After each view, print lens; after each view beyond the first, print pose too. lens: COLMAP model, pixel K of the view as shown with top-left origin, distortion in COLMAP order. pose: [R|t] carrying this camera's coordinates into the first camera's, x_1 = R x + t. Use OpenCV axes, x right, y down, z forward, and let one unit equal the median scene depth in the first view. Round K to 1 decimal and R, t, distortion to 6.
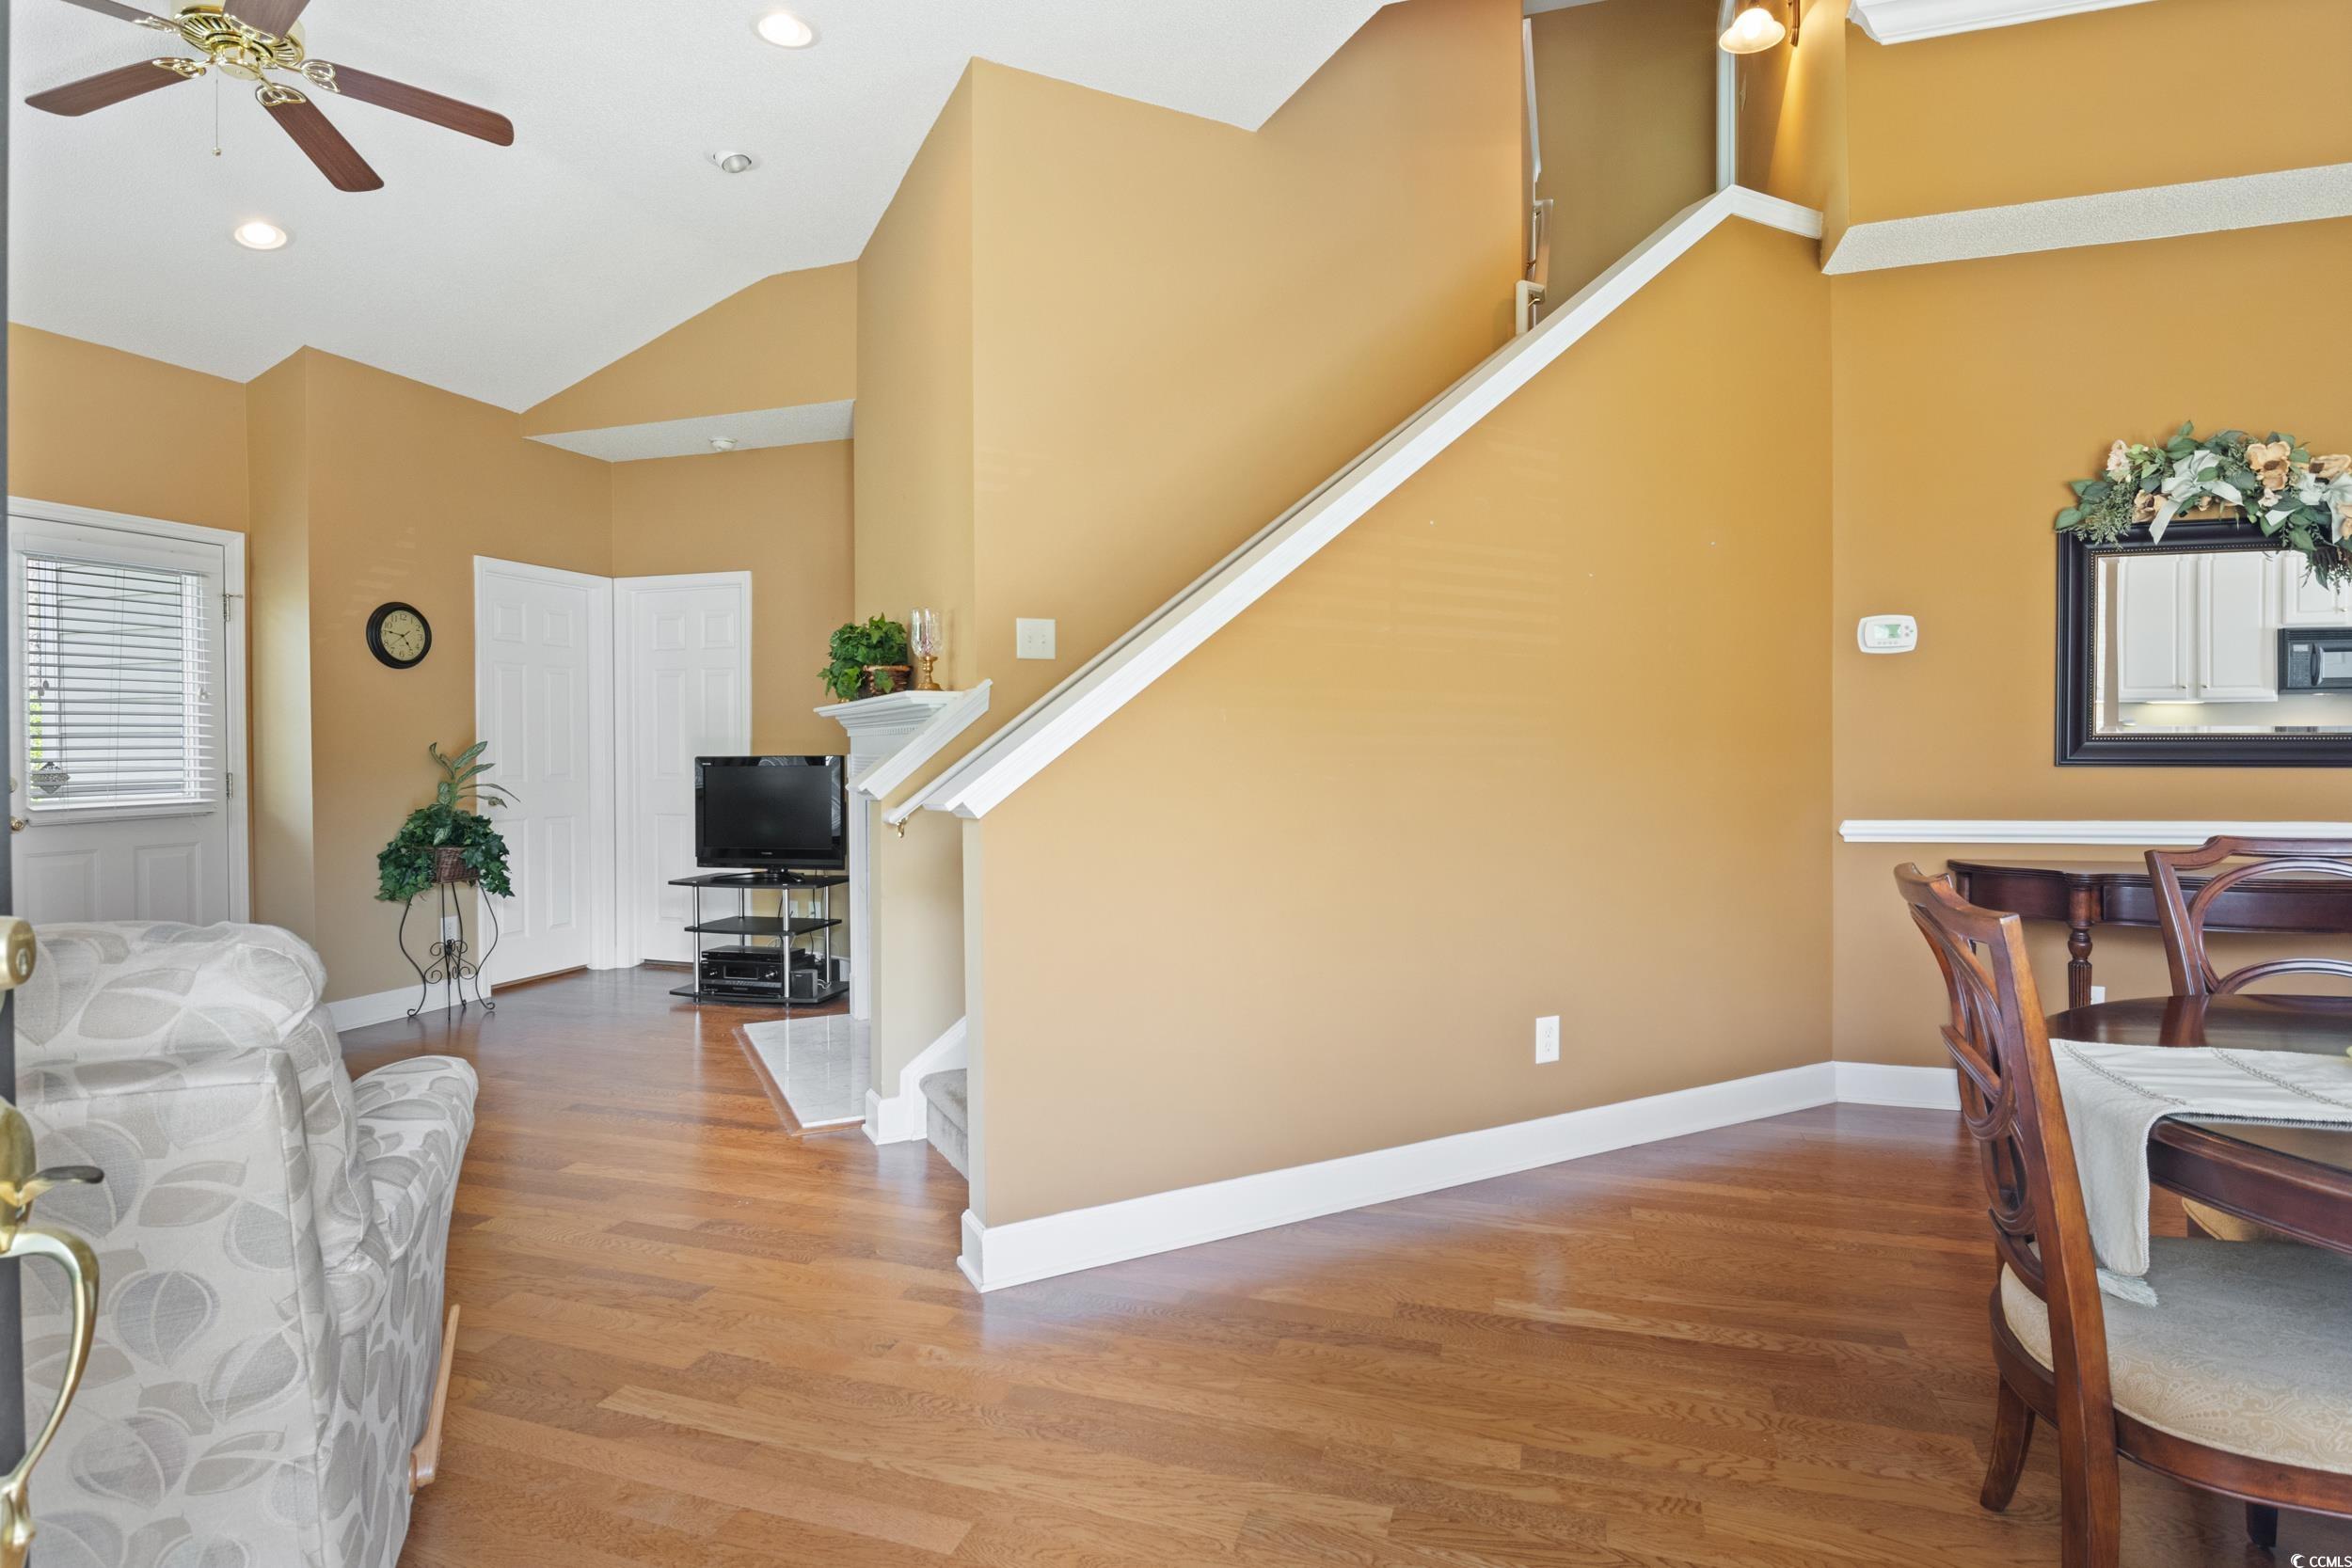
lens RADIAL K [[1191.2, 0, 1176.8], [0, 1191.2, 748.5], [0, 0, 1]] dist [-0.004286, -0.001890]
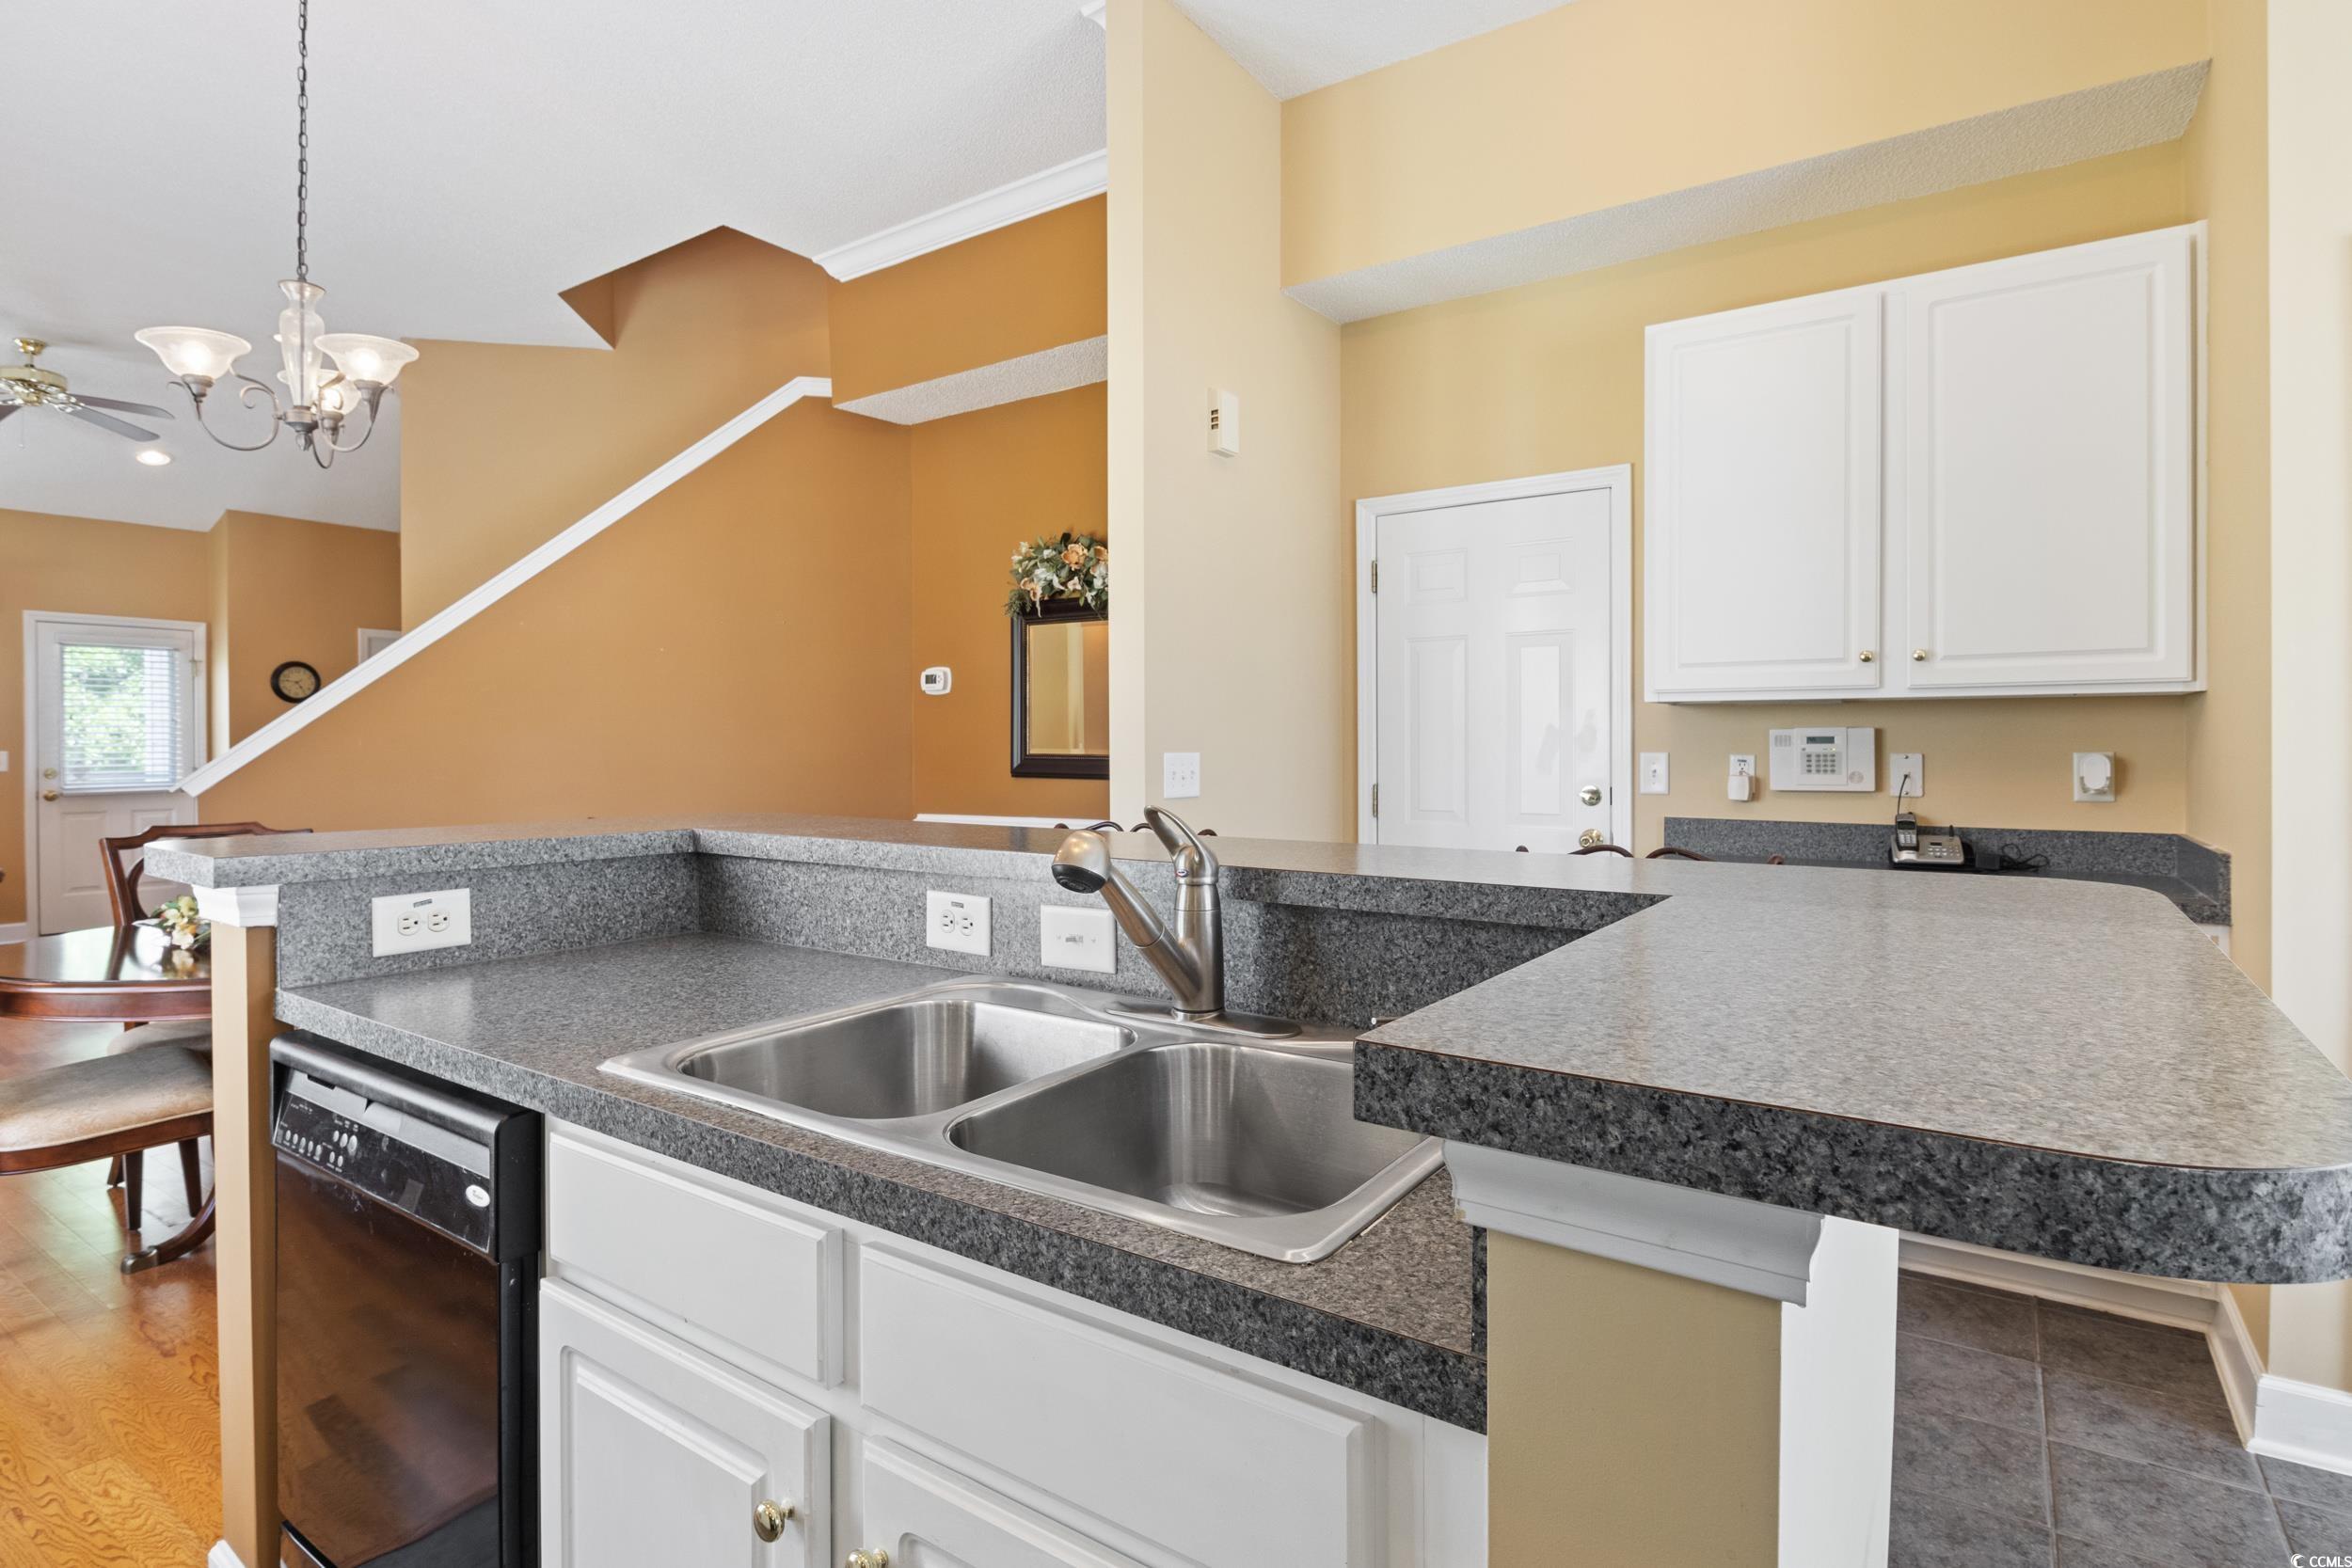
lens RADIAL K [[1191.2, 0, 1176.8], [0, 1191.2, 748.5], [0, 0, 1]] dist [-0.004286, -0.001890]
pose [[0.958767, 0.005447, -0.284142, 0.949229], [-0.005123, 0.999985, 0.001883, -0.016161], [0.284148, -0.000350, 0.958780, -0.192708]]
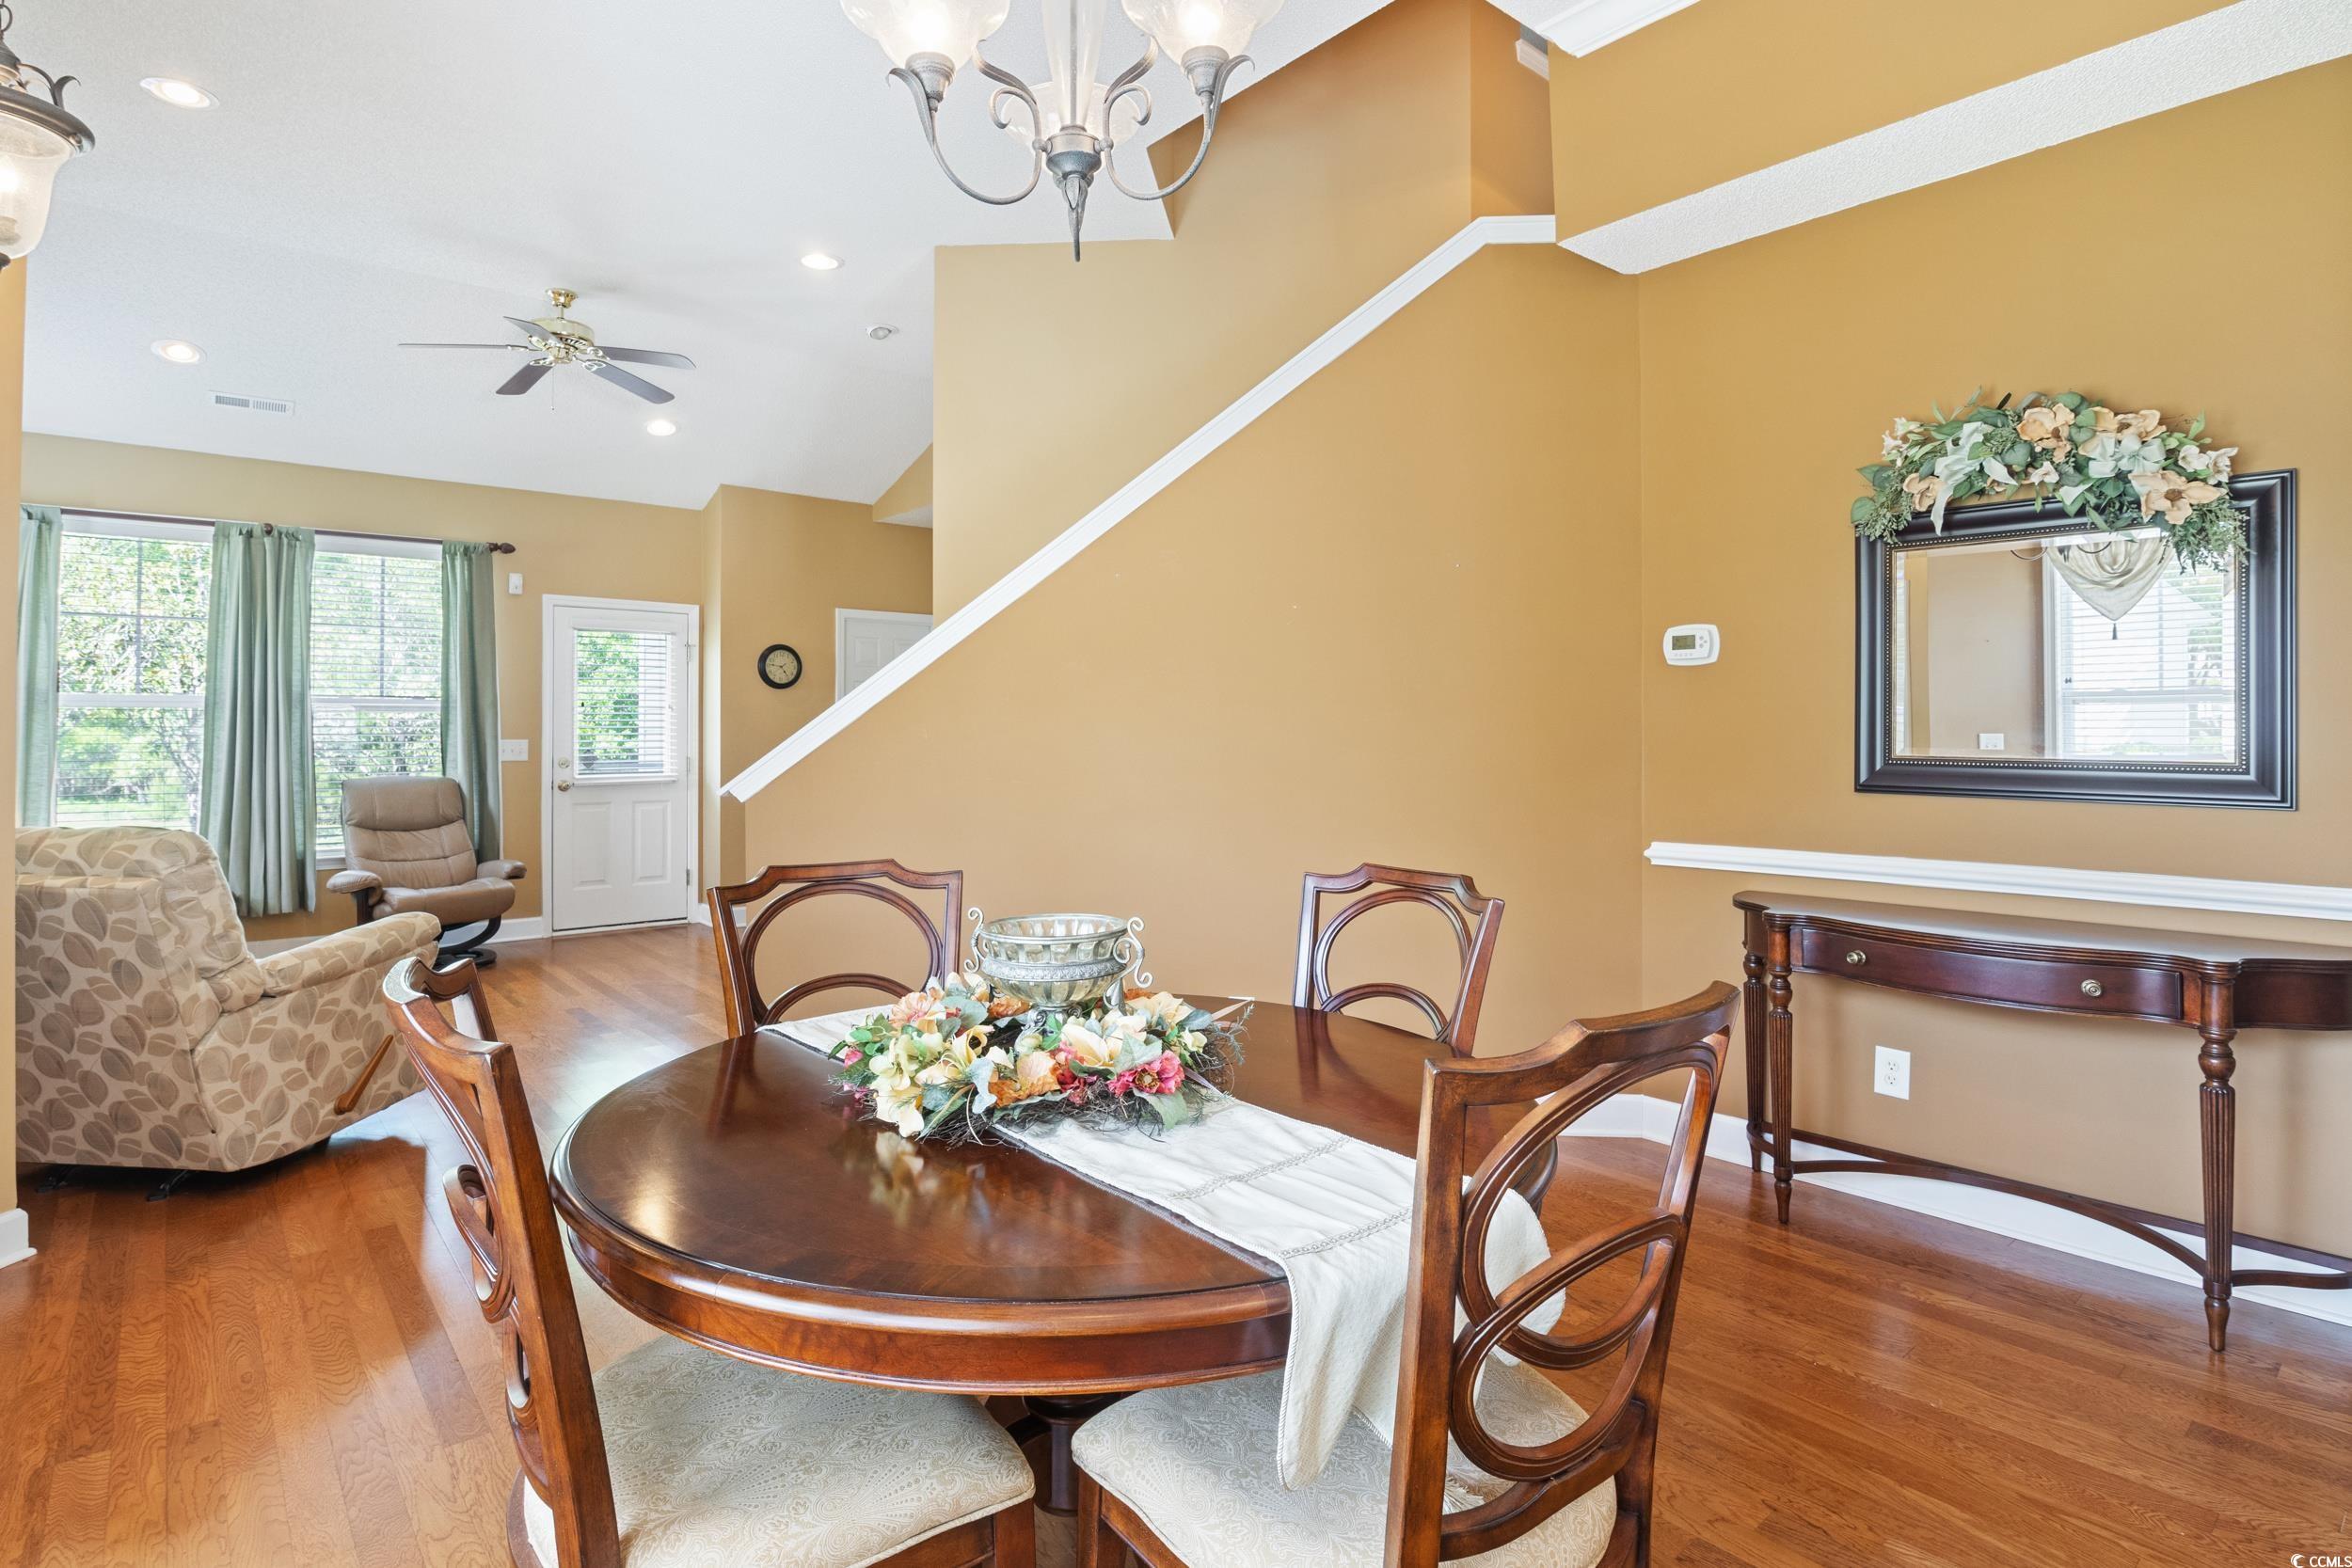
lens RADIAL K [[1186.7, 0, 1170.6], [0, 1186.7, 712.1], [0, 0, 1]] dist [-0.000874, -0.000226]
pose [[0.850933, -0.001896, -0.525271, 0.556172], [-0.006667, 0.999874, -0.014409, -0.020389], [0.525232, 0.015763, 0.850813, -0.008421]]
